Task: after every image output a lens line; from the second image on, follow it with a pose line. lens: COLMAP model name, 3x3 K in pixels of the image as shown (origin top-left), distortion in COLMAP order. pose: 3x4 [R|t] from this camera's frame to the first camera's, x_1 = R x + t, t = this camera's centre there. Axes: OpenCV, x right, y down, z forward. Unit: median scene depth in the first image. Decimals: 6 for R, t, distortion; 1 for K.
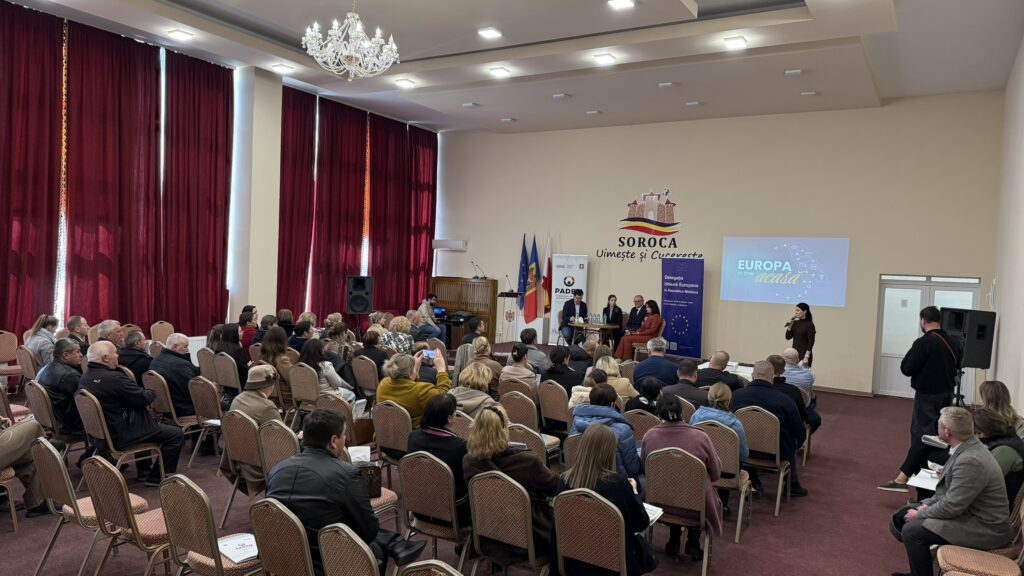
lens RADIAL K [[708.3, 0, 512.0], [0, 708.3, 288.0], [0, 0, 1]] dist [0.098672, 0.000061]
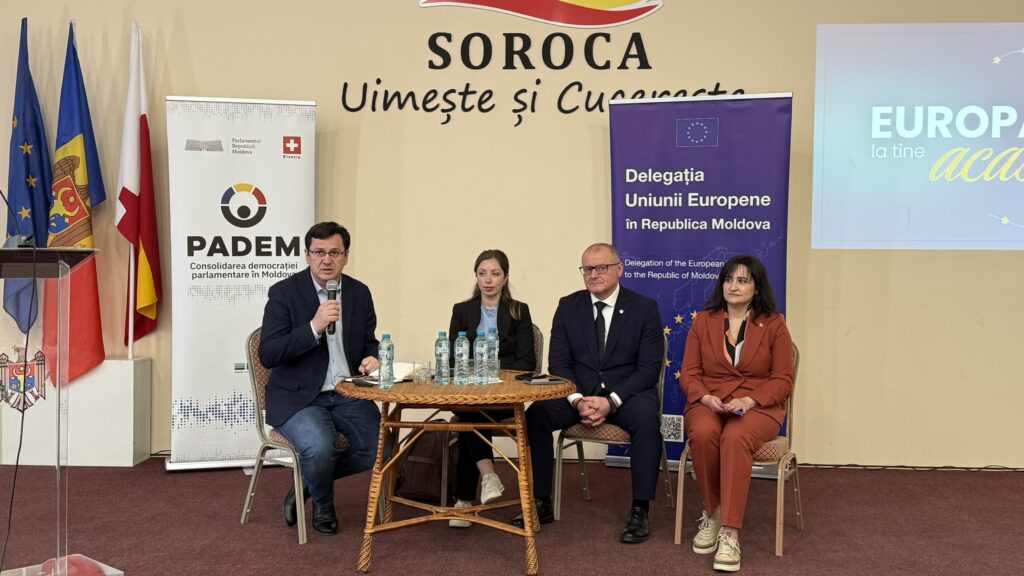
lens RADIAL K [[1165.2, 0, 512.0], [0, 1165.2, 288.0], [0, 0, 1]] dist [0.137070, -0.015075]
pose [[0.890660, -0.056710, 0.451120, -0.025016], [0.045755, 0.998334, 0.035164, 0.009497], [-0.452362, -0.010679, 0.891770, 0.608437]]
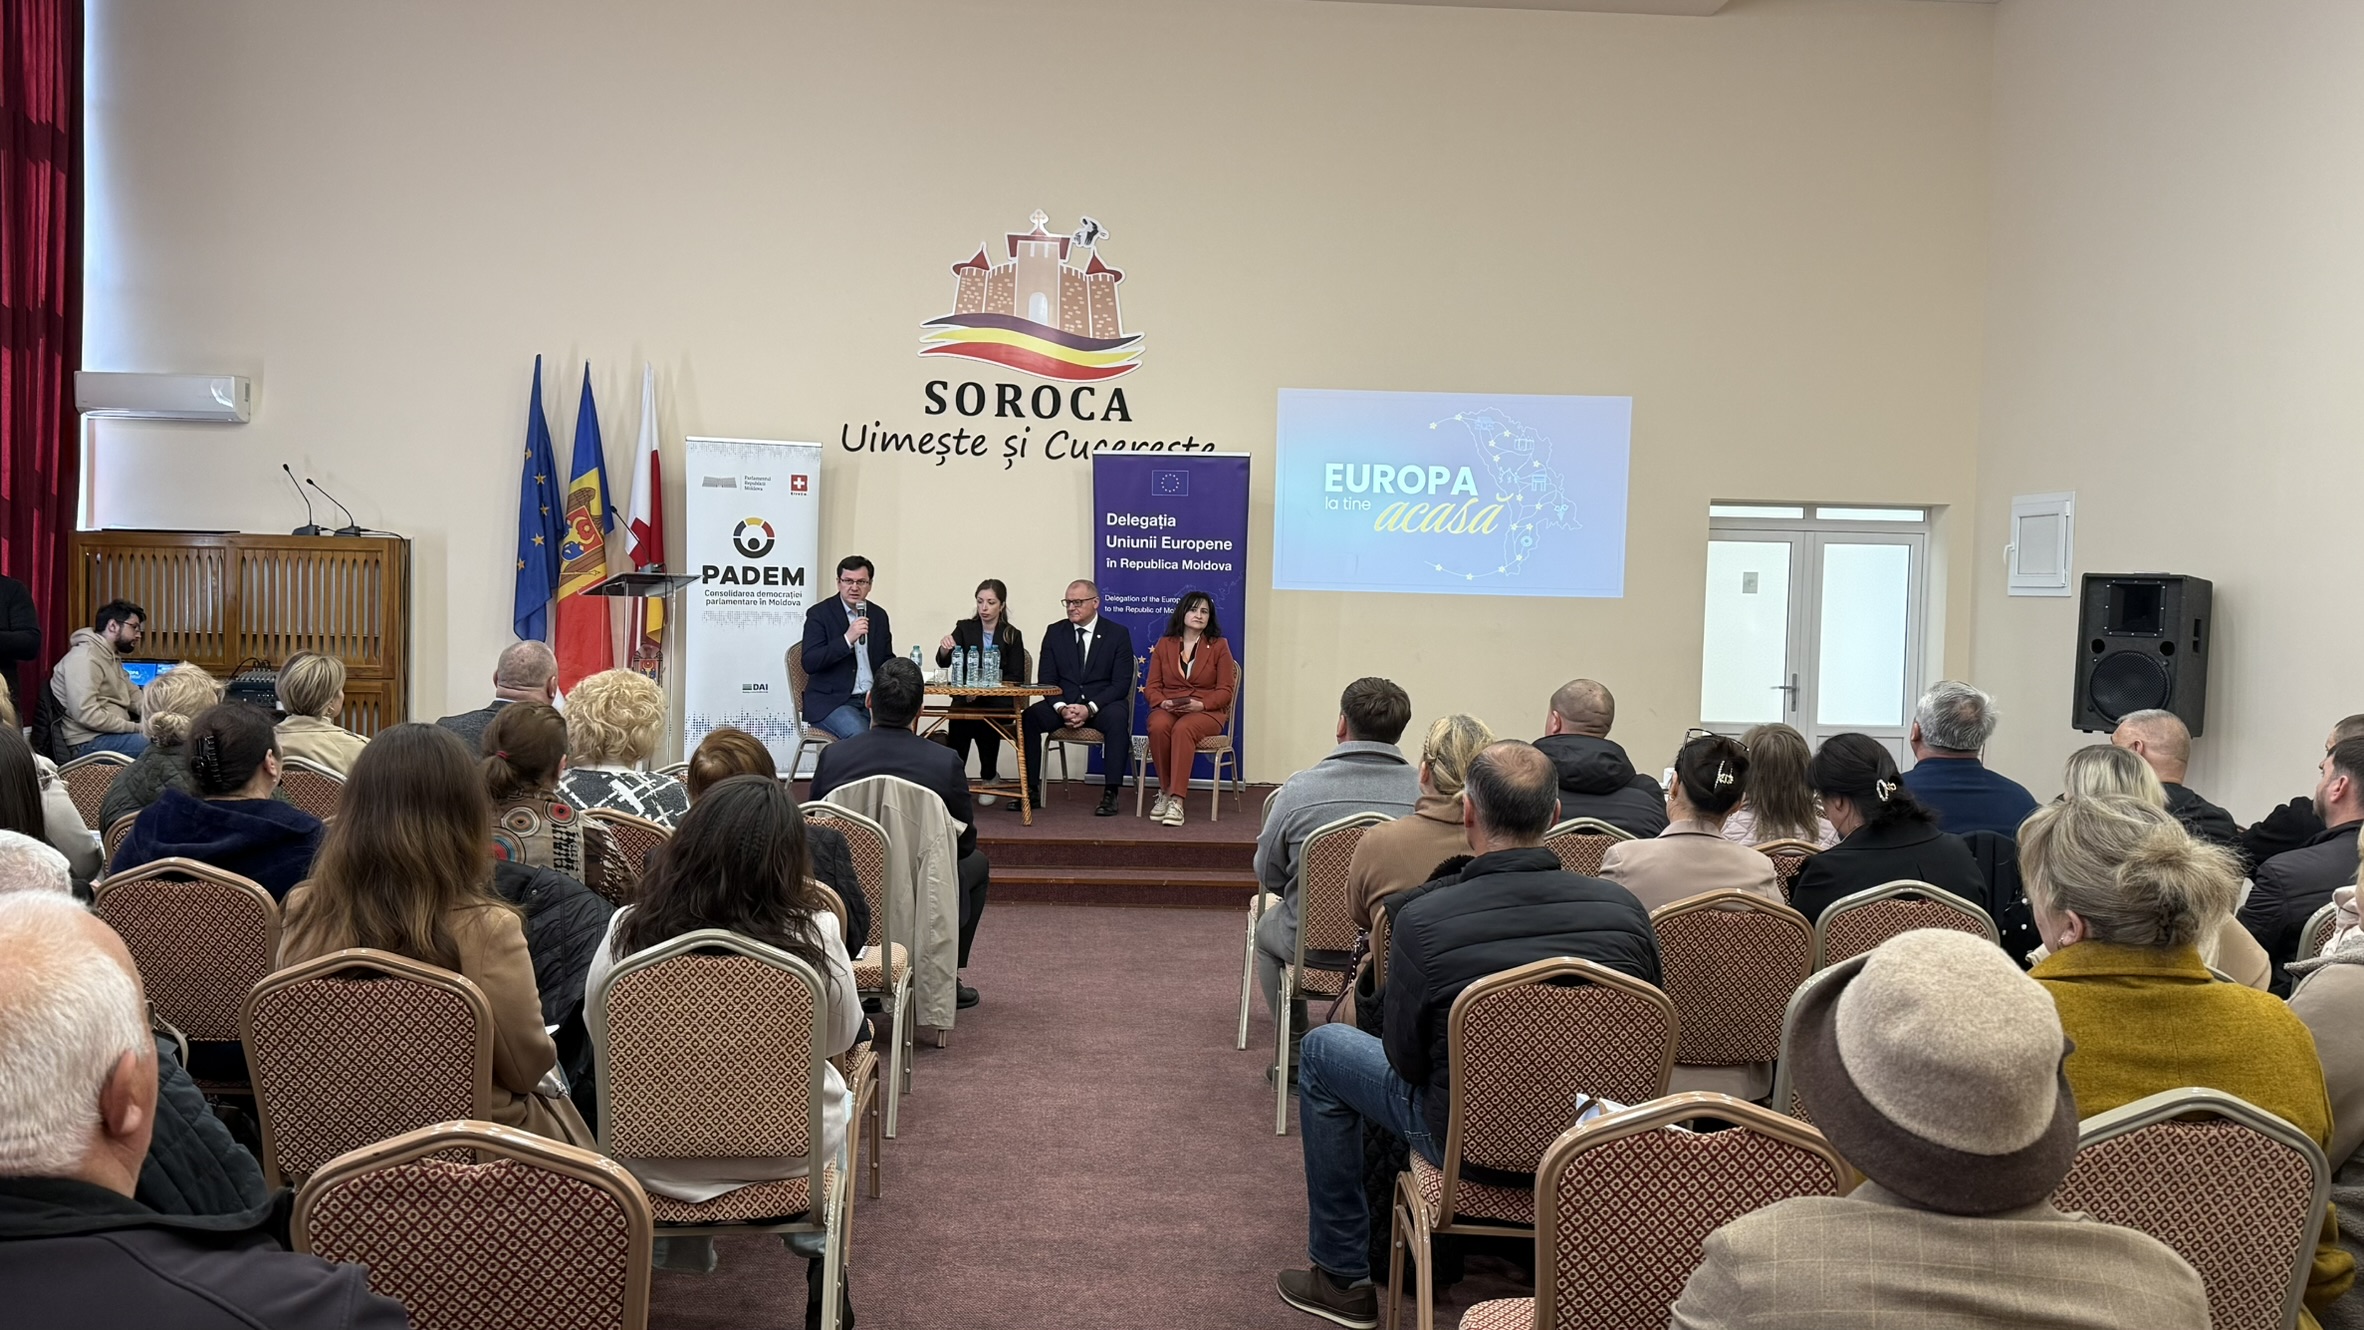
lens RADIAL K [[2018.8, 0, 1182.0], [0, 2018.8, 665.0], [0, 0, 1]] dist [0.088689, -0.014772]
pose [[0.829408, -0.043725, 0.556929, -0.226687], [0.025740, 0.998865, 0.040088, 0.012426], [-0.558050, -0.018914, 0.829592, 0.272851]]
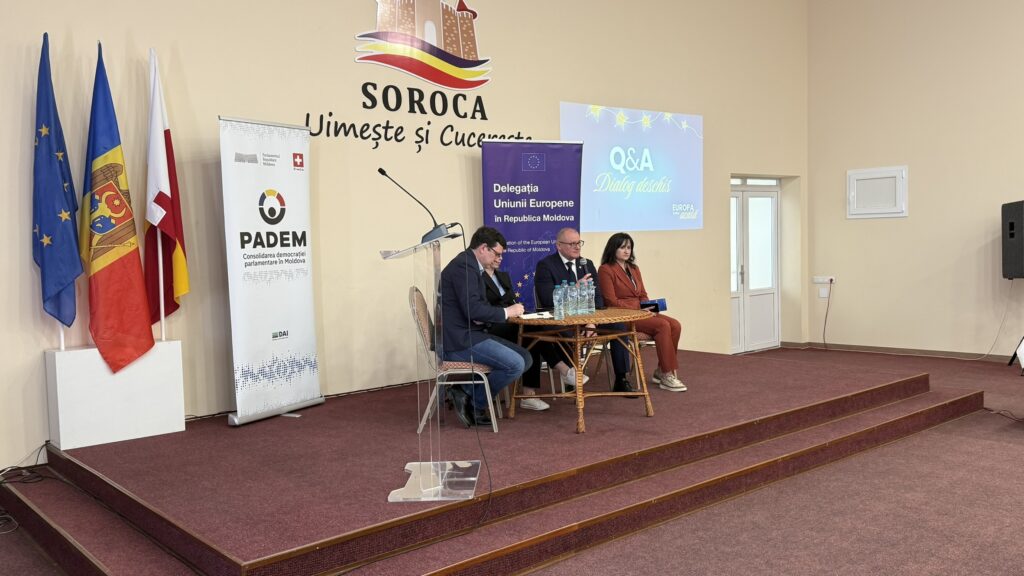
lens RADIAL K [[857.2, 0, 512.0], [0, 857.2, 288.0], [0, 0, 1]] dist [0.168250, -0.331780]
pose [[0.322460, -0.108941, 0.940293, -0.261980], [0.068573, 0.993434, 0.091581, -0.002055], [-0.944096, 0.034948, 0.327813, 0.803374]]
